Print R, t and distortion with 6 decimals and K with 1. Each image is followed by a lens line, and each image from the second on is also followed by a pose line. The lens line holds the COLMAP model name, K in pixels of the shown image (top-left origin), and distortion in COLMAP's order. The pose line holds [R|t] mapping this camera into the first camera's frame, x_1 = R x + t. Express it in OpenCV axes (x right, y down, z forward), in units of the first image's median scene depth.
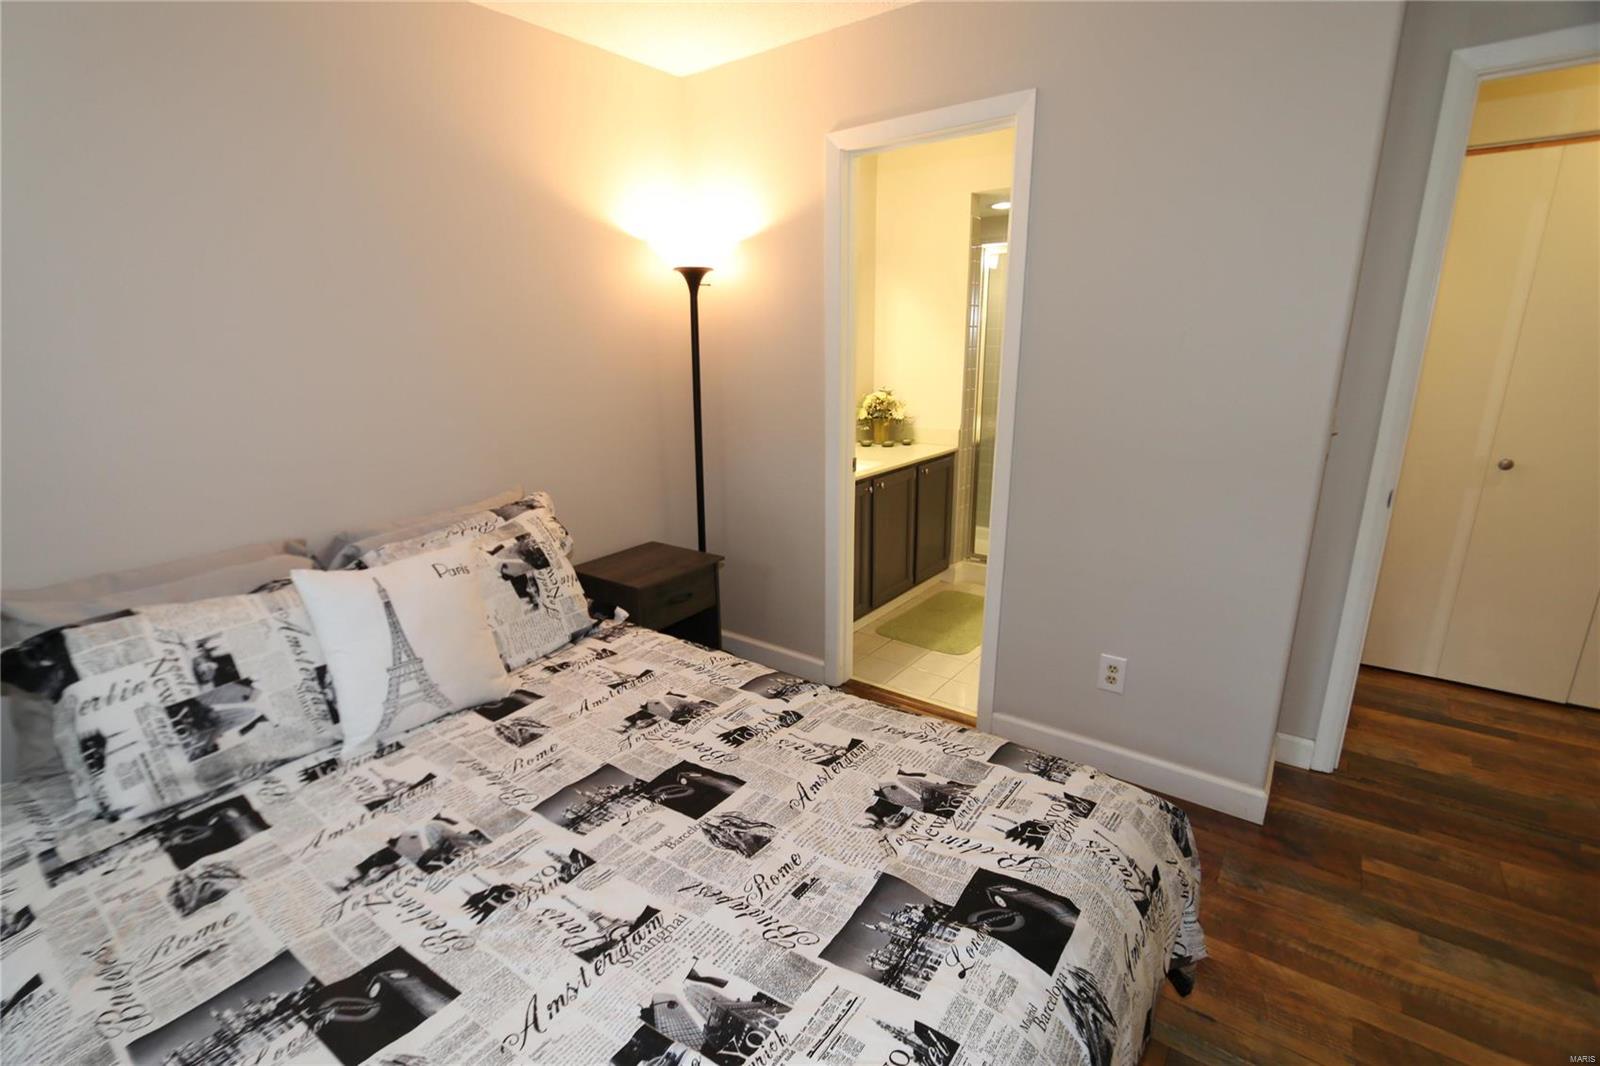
lens RADIAL K [[725.0, 0, 770.2], [0, 725.0, 530.4], [0, 0, 1]] dist [-0.004811, -0.000483]
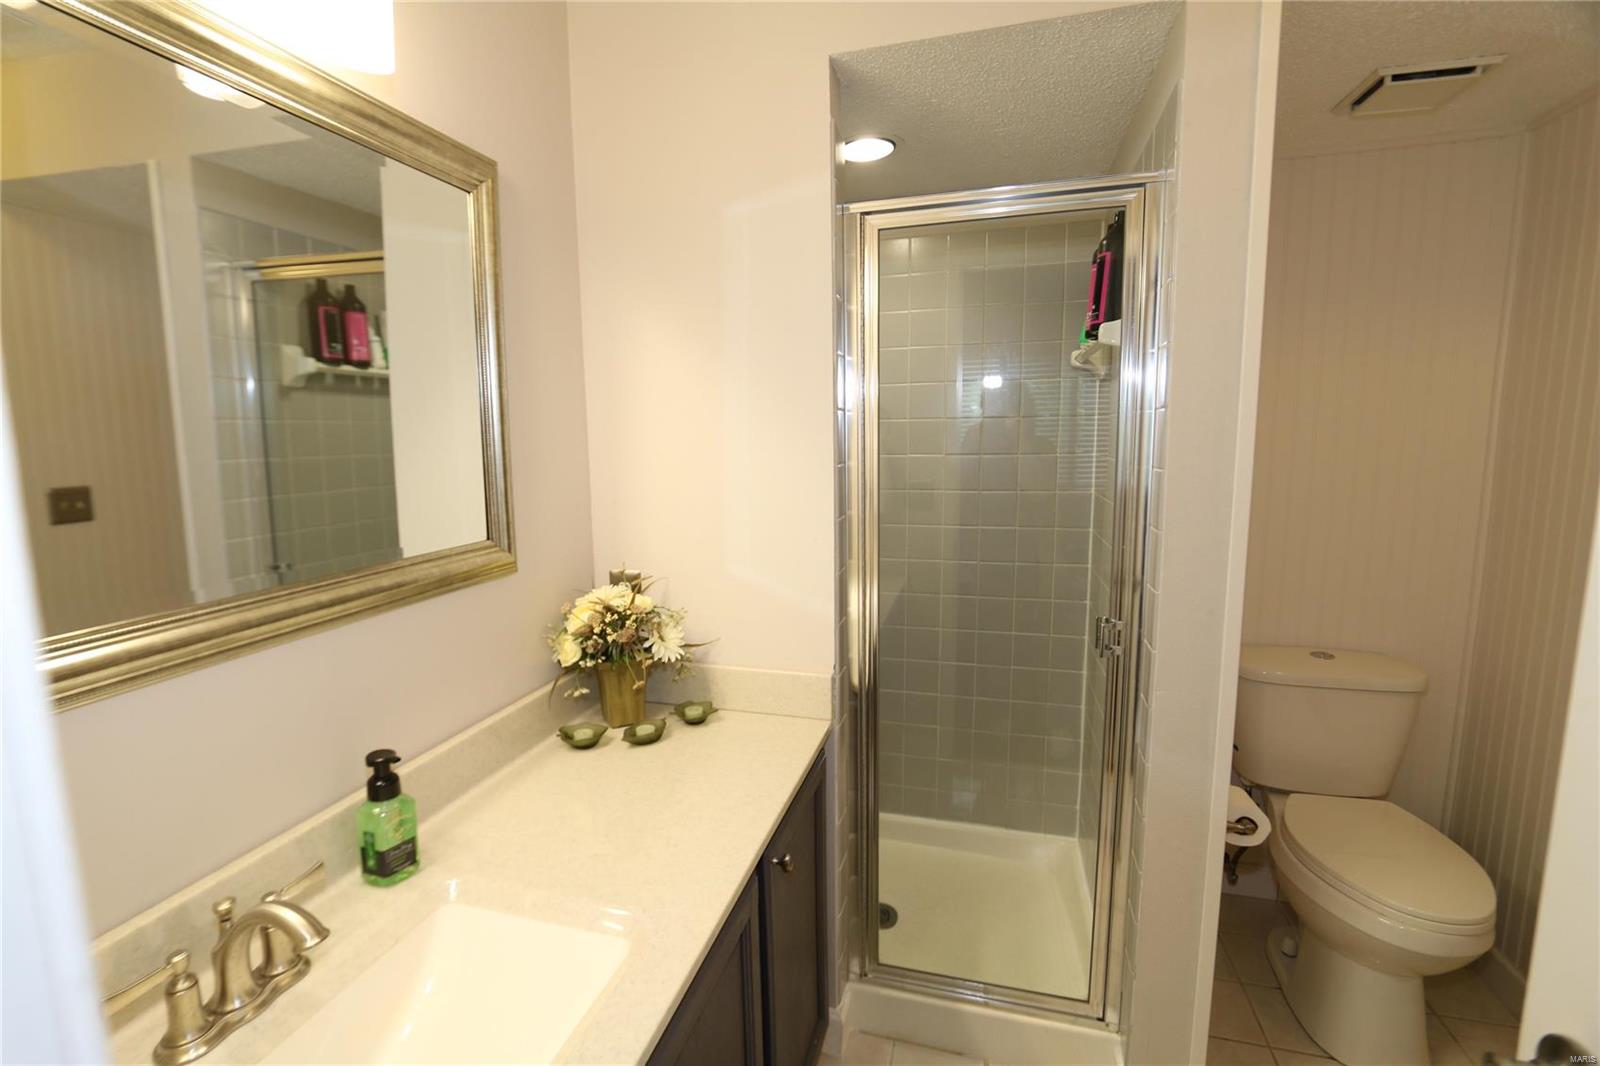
lens RADIAL K [[740.8, 0, 800.0], [0, 740.8, 533.0], [0, 0, 1]] dist [-0.001842, -0.000116]
pose [[0.921589, -0.048816, 0.385085, 0.096432], [0.097768, 0.989269, -0.108571, -0.169020], [-0.375653, 0.137707, 0.916472, 0.620841]]
